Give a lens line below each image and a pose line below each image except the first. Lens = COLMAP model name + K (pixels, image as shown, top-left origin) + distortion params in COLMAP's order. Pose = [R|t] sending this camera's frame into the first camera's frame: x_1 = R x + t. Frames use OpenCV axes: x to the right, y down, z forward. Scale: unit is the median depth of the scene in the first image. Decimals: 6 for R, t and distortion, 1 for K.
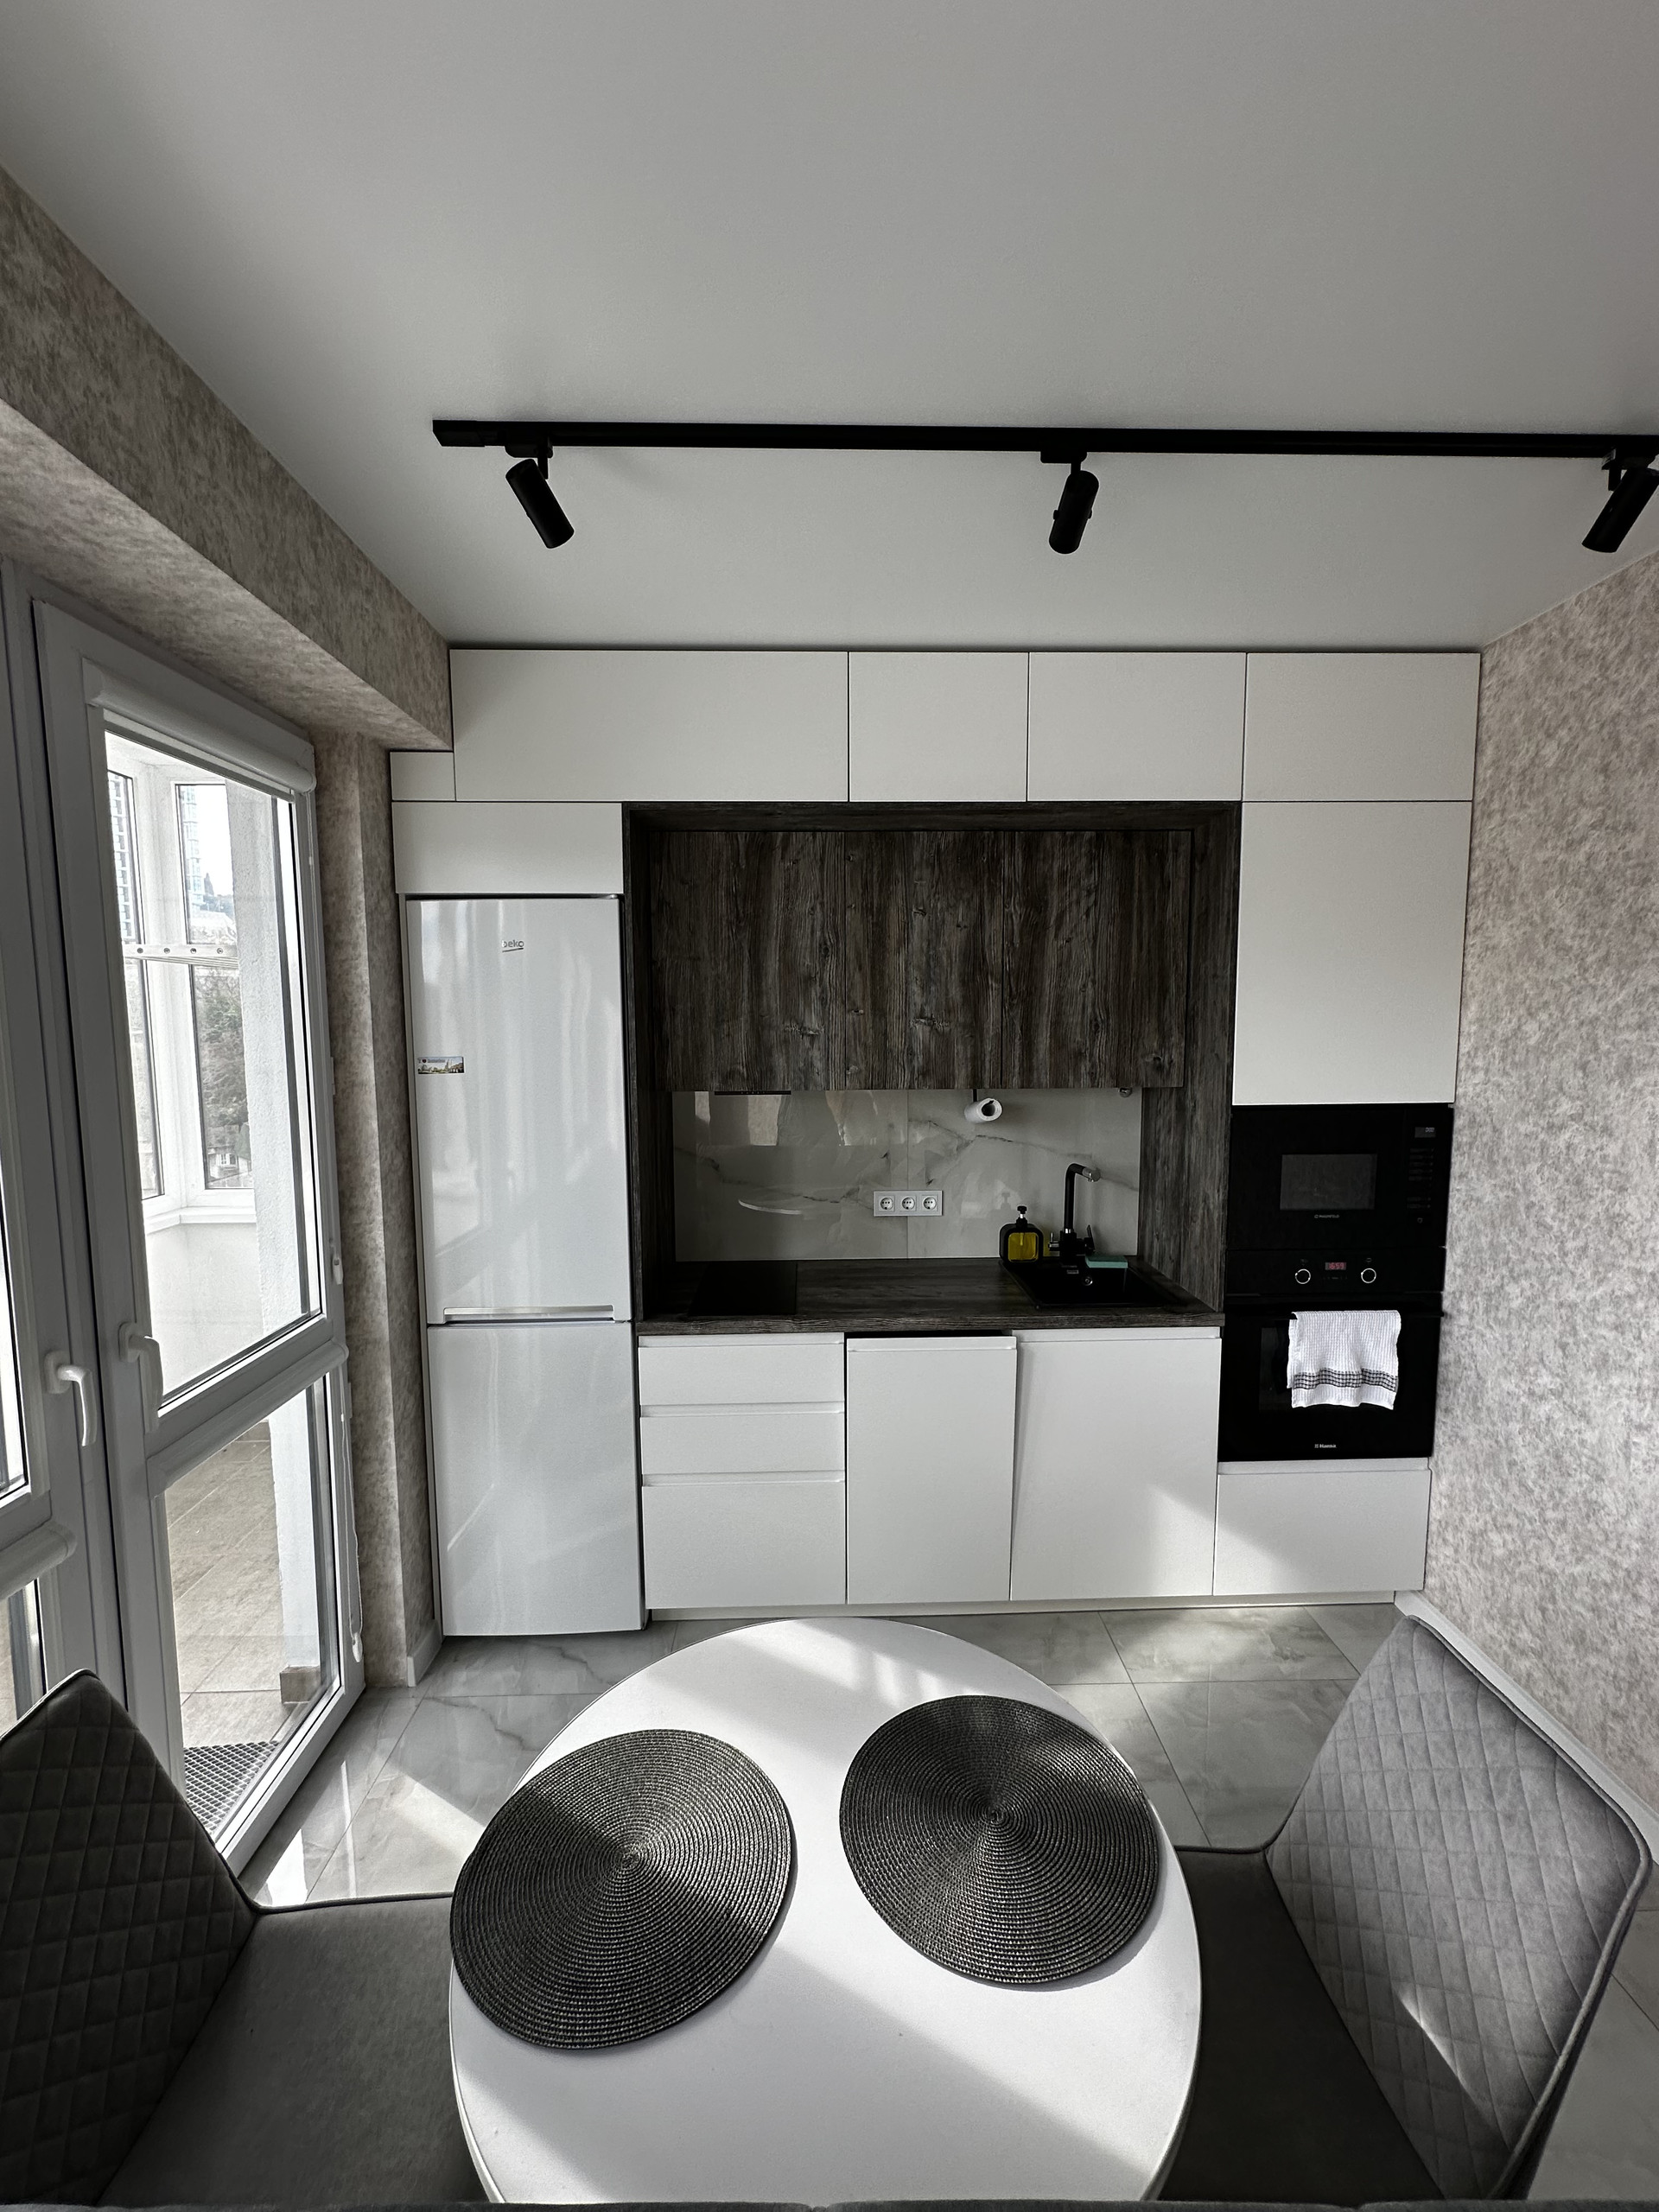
lens RADIAL K [[881.0, 0, 831.0], [0, 881.0, 1109.0], [0, 0, 1]] dist [-0.001953, 0.000423]
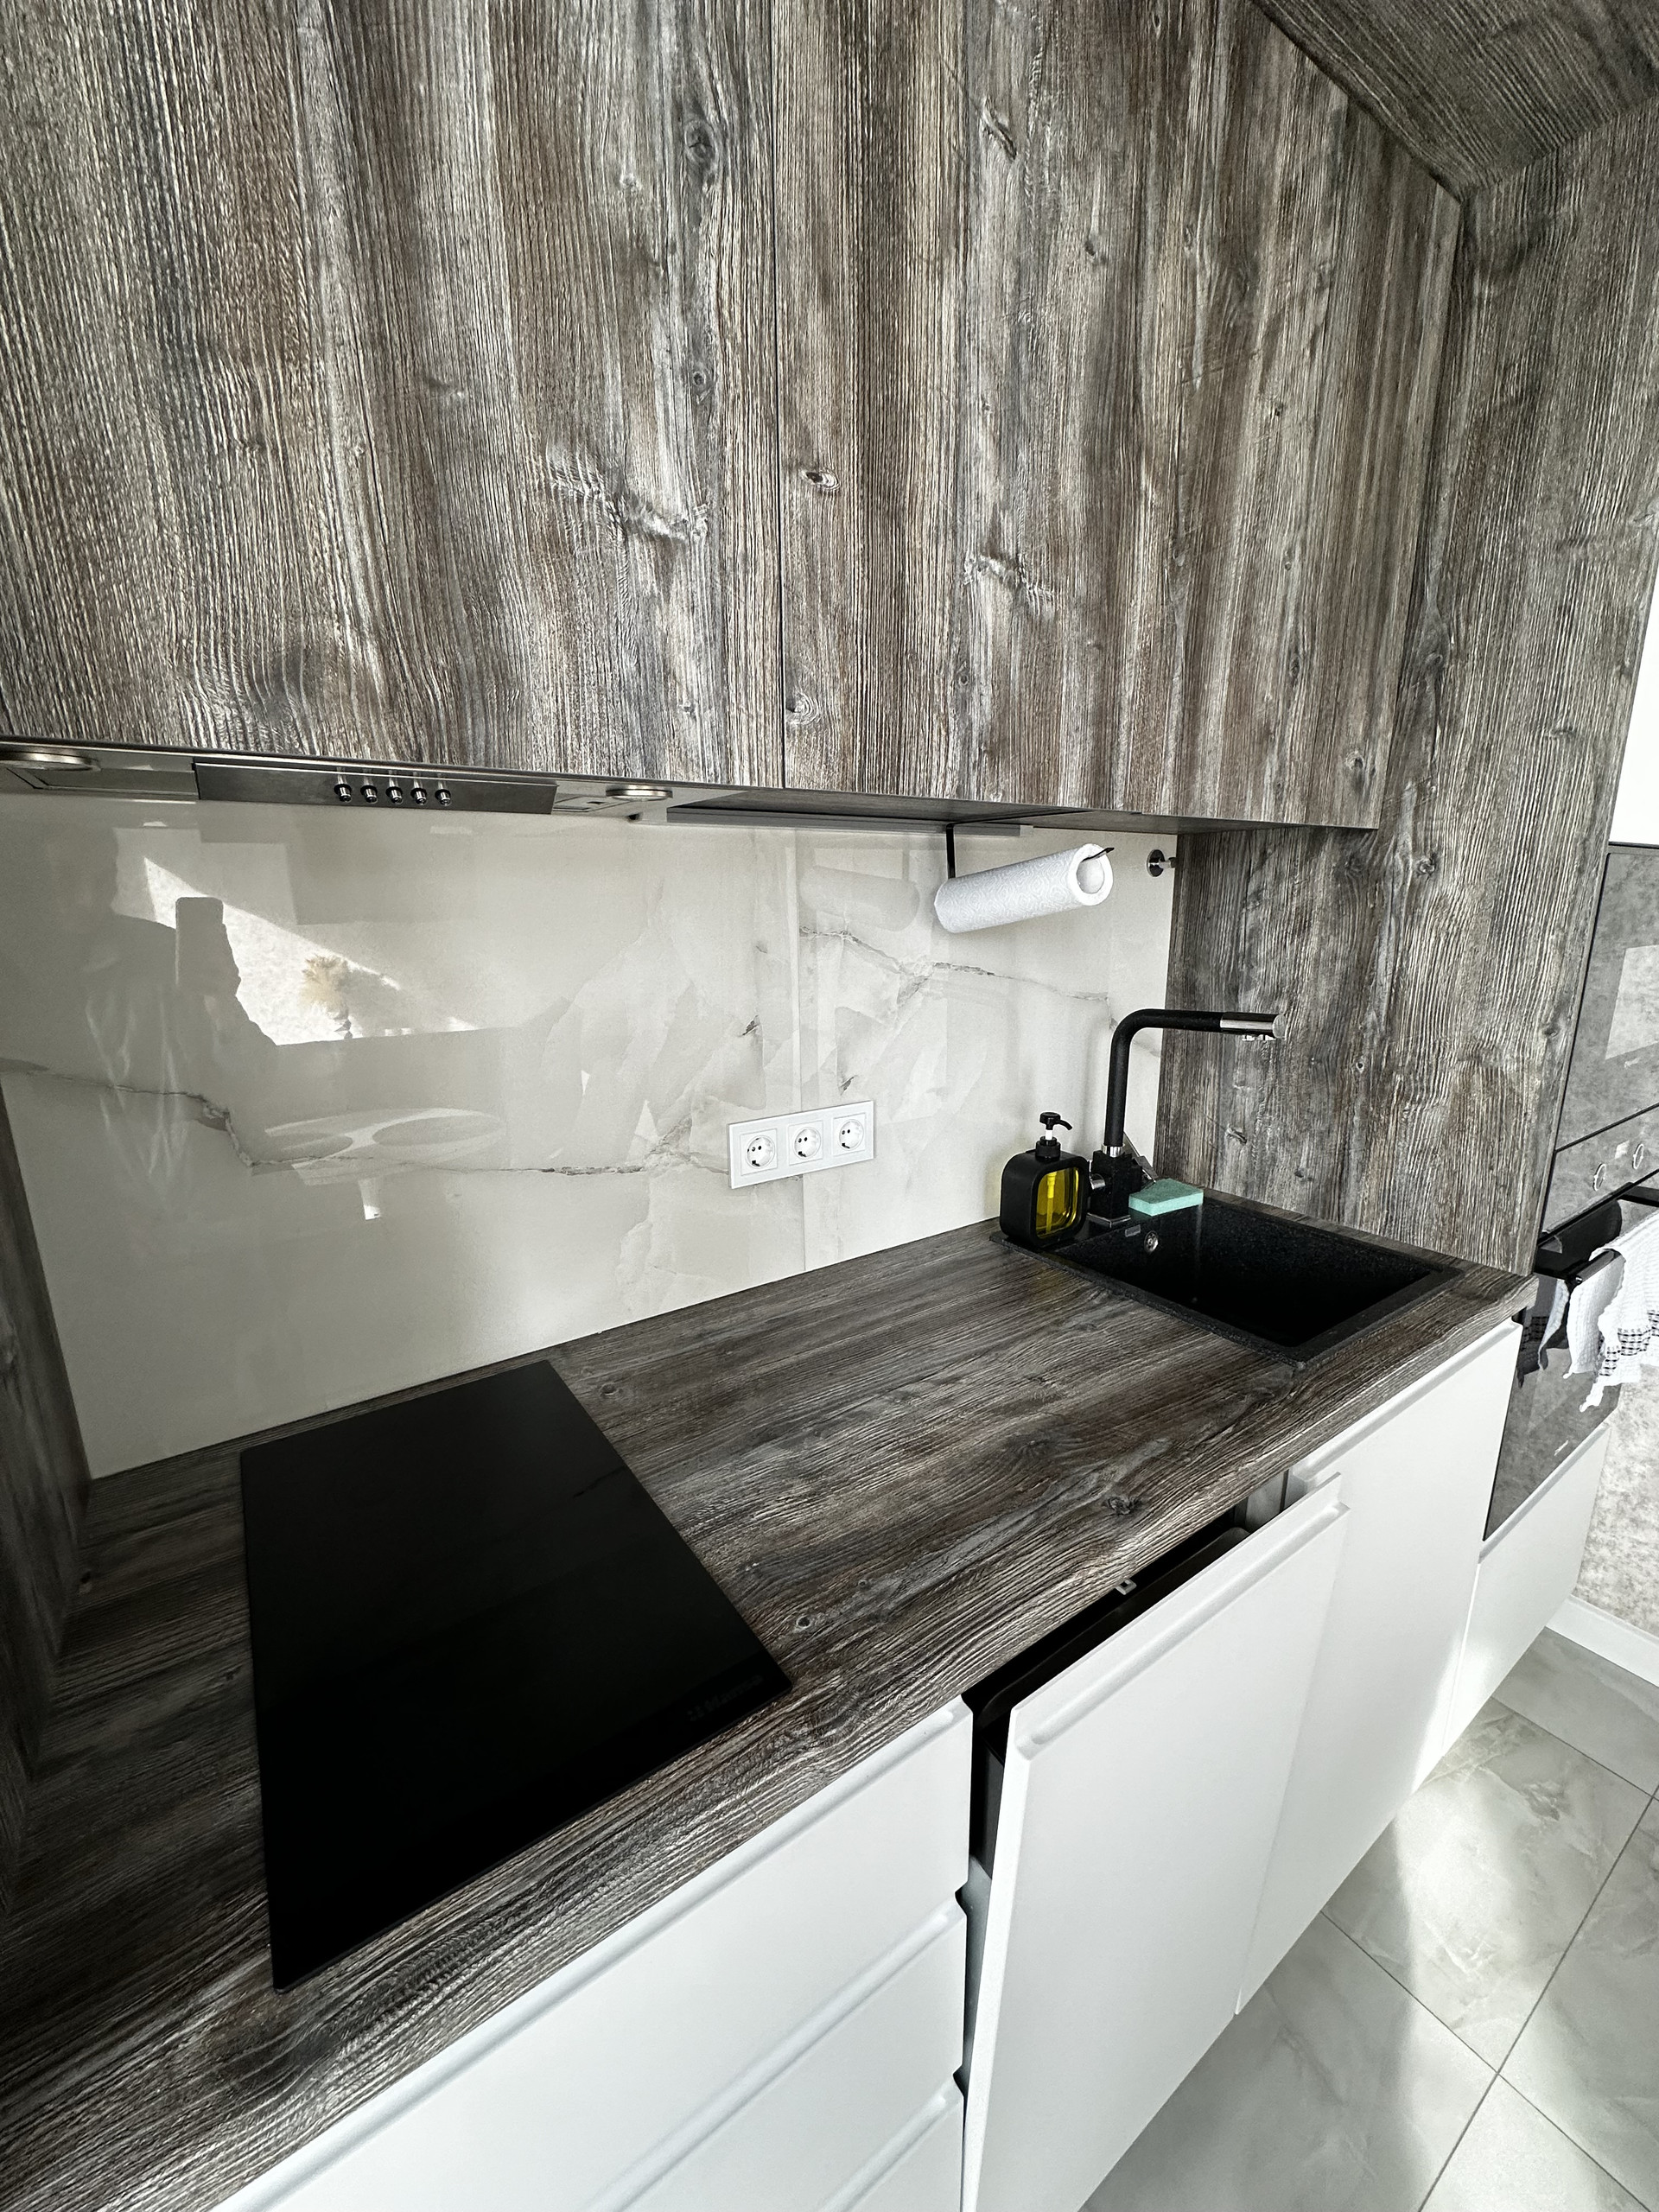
lens RADIAL K [[881.0, 0, 829.8], [0, 881.0, 1106.5], [0, 0, 1]] dist [-0.001953, 0.000423]
pose [[0.838731, -0.128274, 0.529222, -0.131211], [0.059077, 0.987557, 0.145740, 0.037920], [-0.541332, -0.090972, 0.835873, 0.758406]]
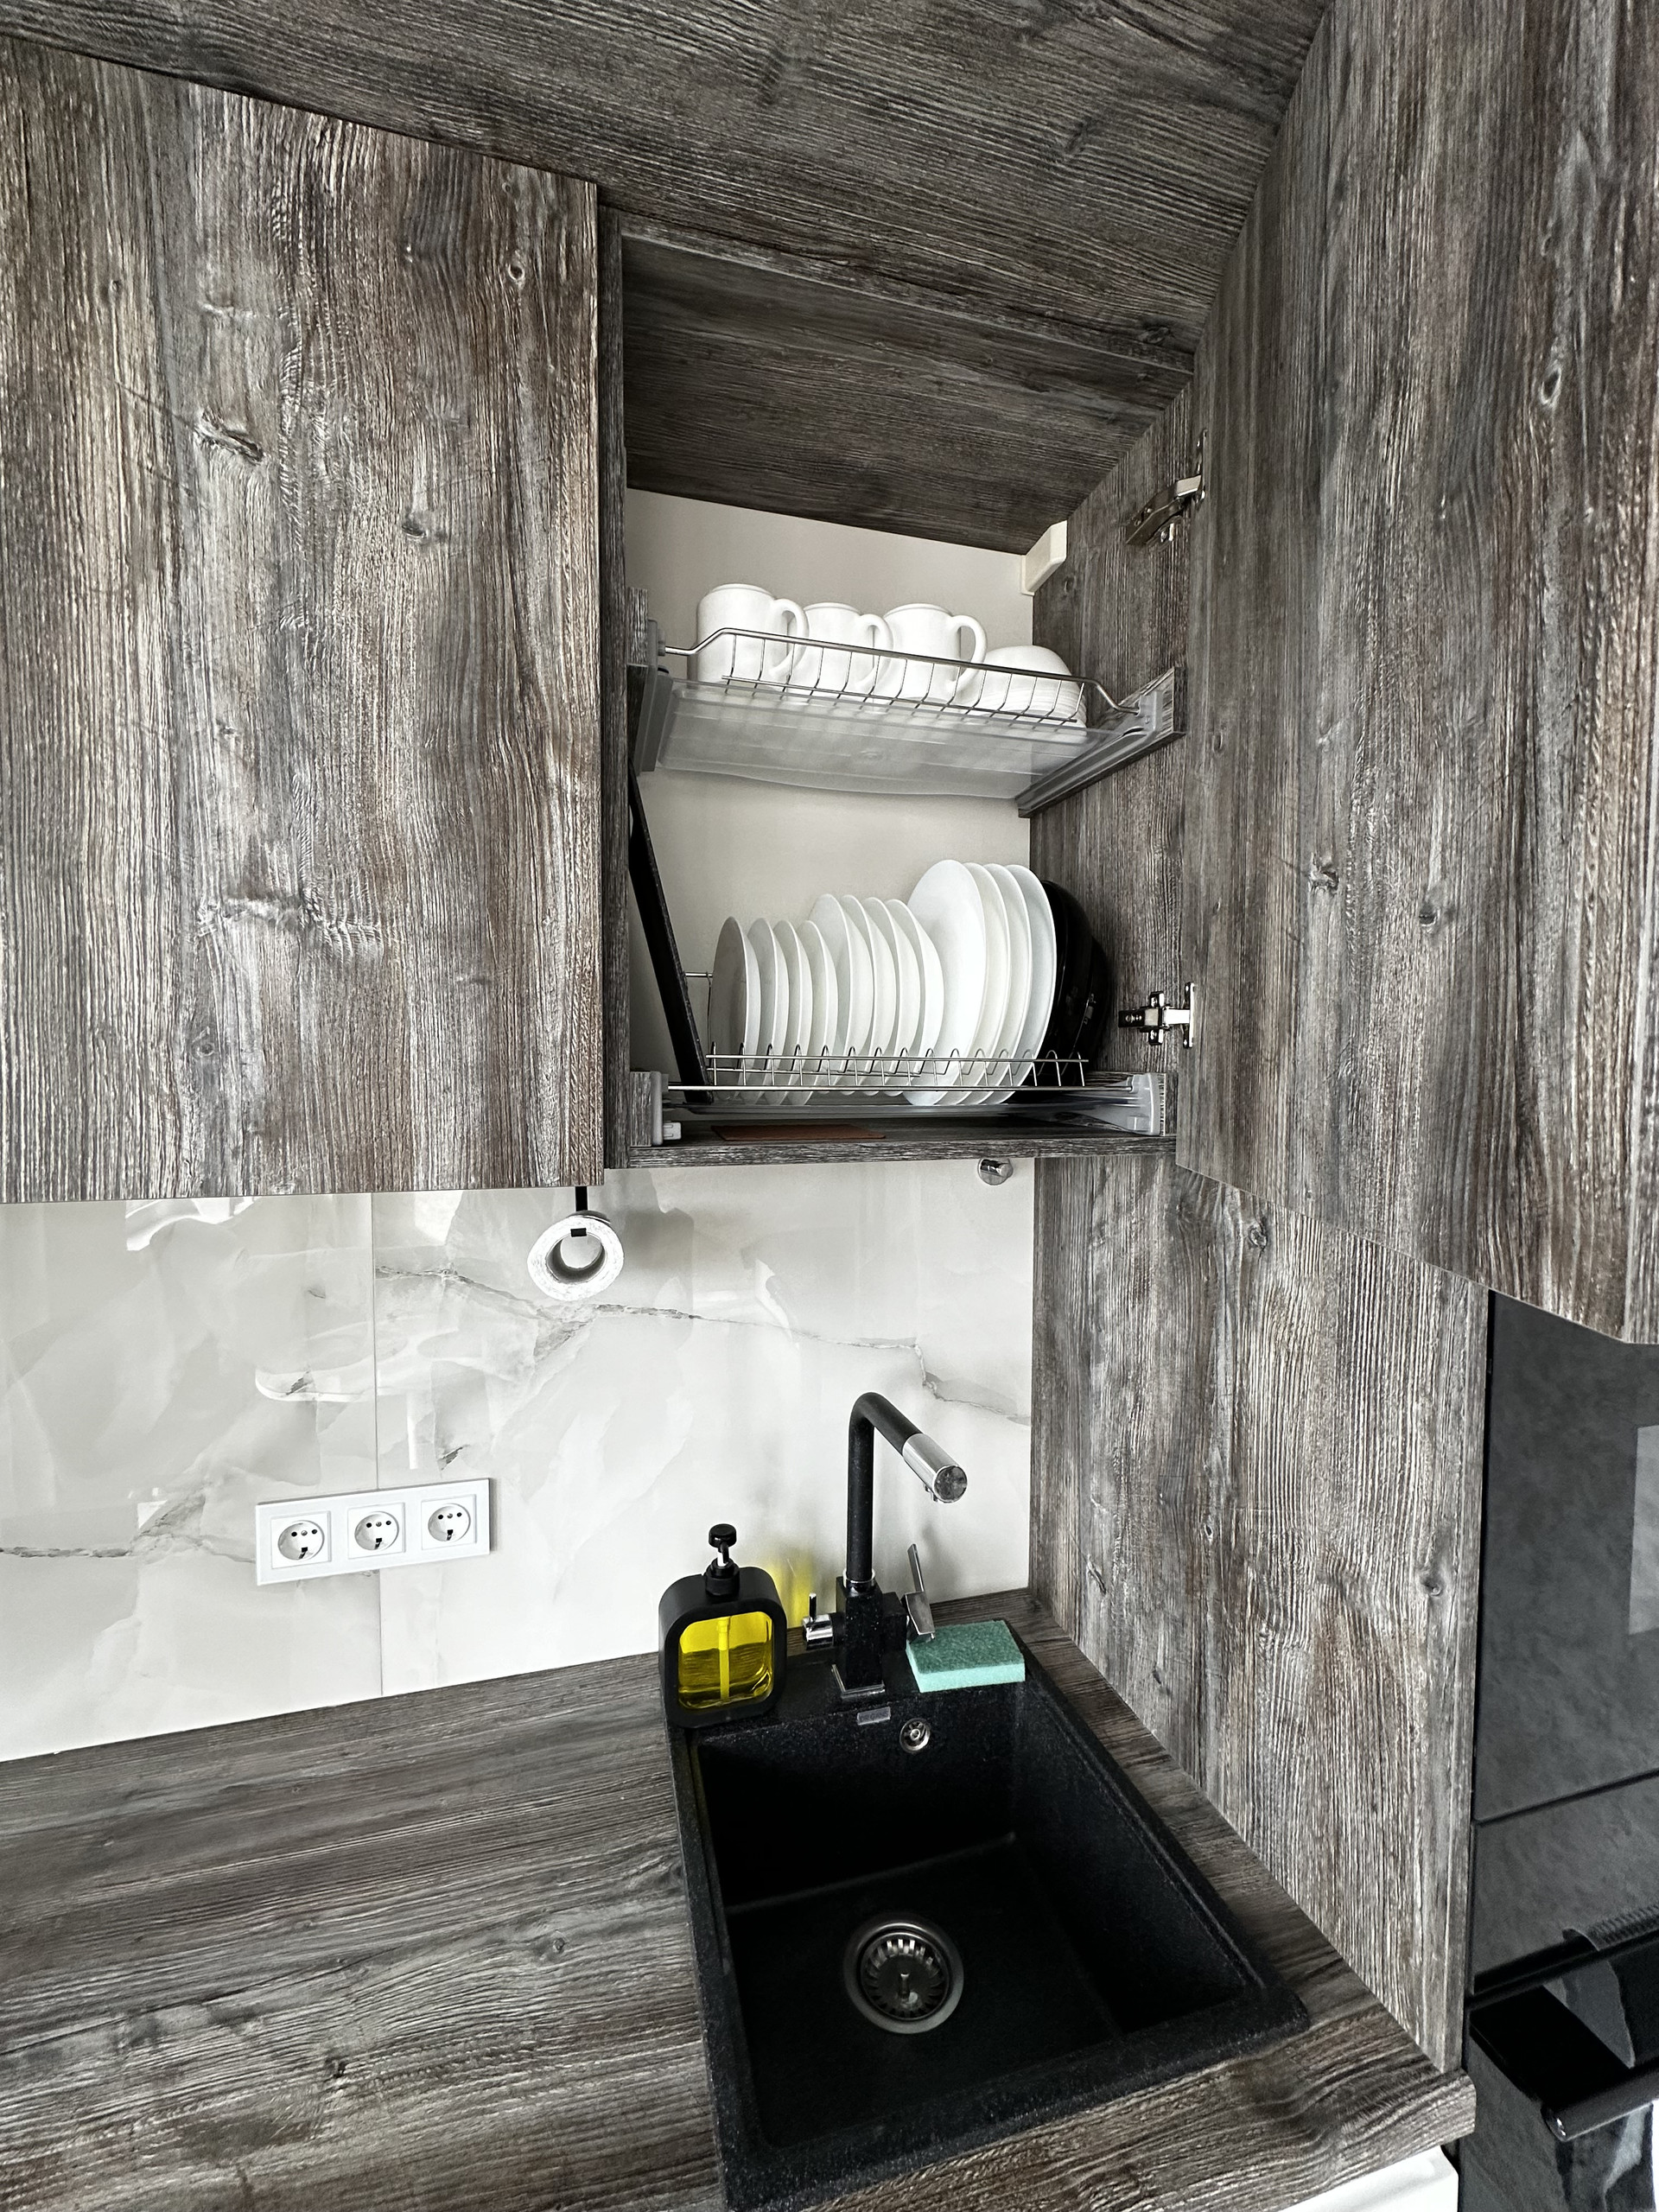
lens RADIAL K [[881.0, 0, 826.4], [0, 881.0, 1109.2], [0, 0, 1]] dist [-0.001953, 0.000423]
pose [[0.971368, -0.002034, 0.237571, 0.196572], [0.015026, 0.998487, -0.052887, -0.031085], [-0.237104, 0.054942, 0.969929, 0.737024]]
